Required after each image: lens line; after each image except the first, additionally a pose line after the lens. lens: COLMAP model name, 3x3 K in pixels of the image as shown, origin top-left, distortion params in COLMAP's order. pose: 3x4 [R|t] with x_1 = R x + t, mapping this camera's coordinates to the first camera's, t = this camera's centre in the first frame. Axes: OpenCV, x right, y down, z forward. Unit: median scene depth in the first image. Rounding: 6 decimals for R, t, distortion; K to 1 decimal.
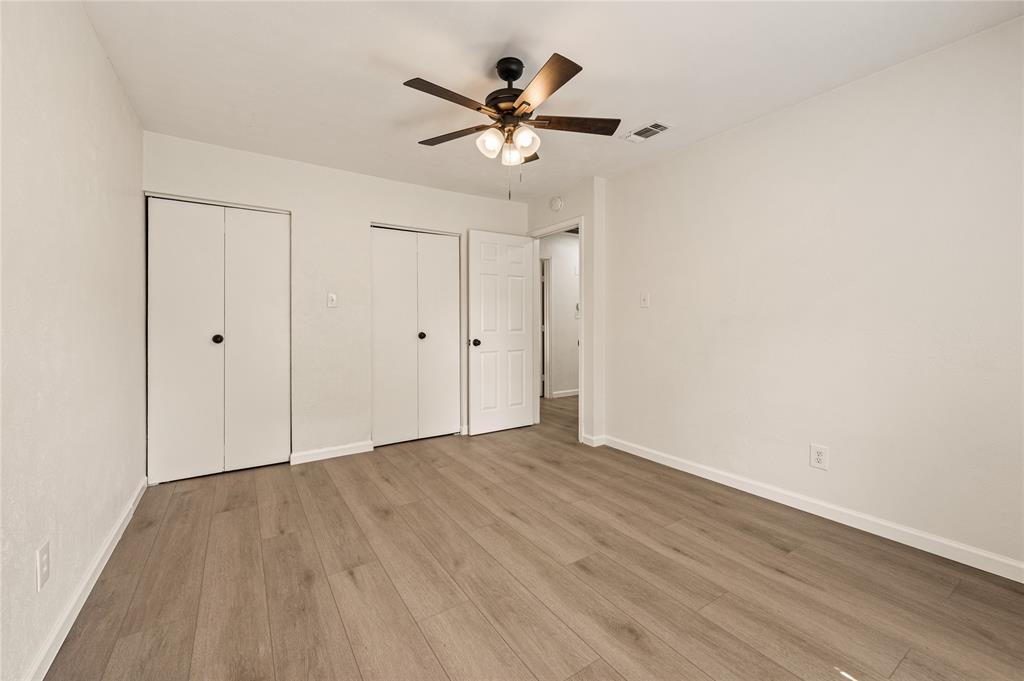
lens RADIAL K [[405.7, 0, 510.8], [0, 405.7, 336.5], [0, 0, 1]] dist [0.000022, -0.000091]
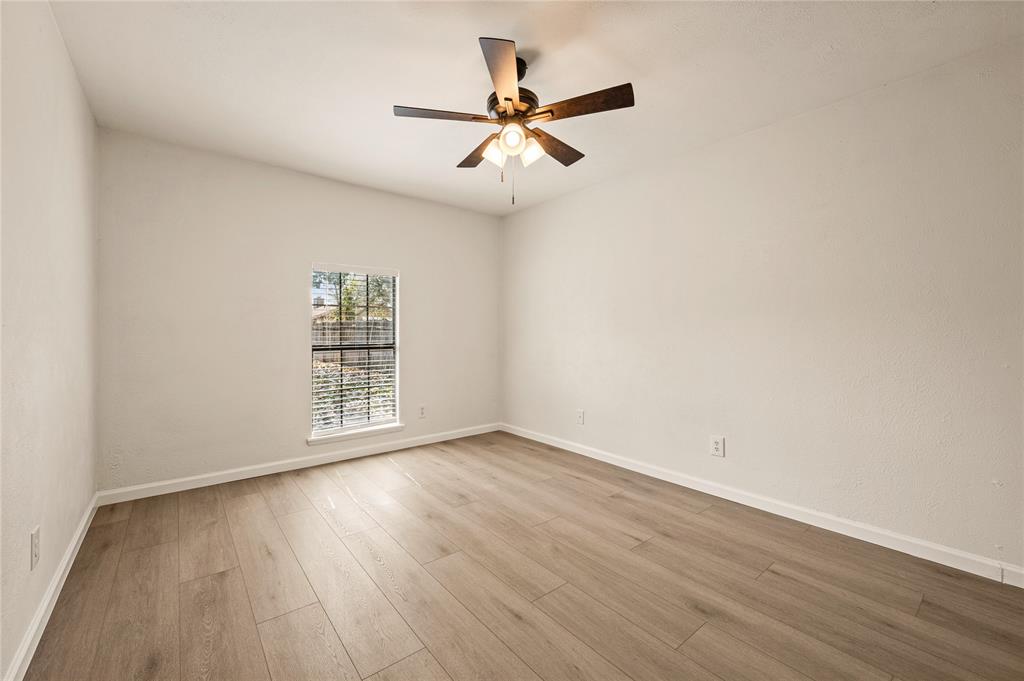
lens RADIAL K [[405.7, 0, 510.8], [0, 405.7, 336.5], [0, 0, 1]] dist [0.000022, -0.000091]
pose [[-0.994119, 0.000948, -0.108291, 0.107067], [-0.004160, 0.998889, 0.046937, -0.073573], [0.108215, 0.047112, -0.993011, 1.946734]]
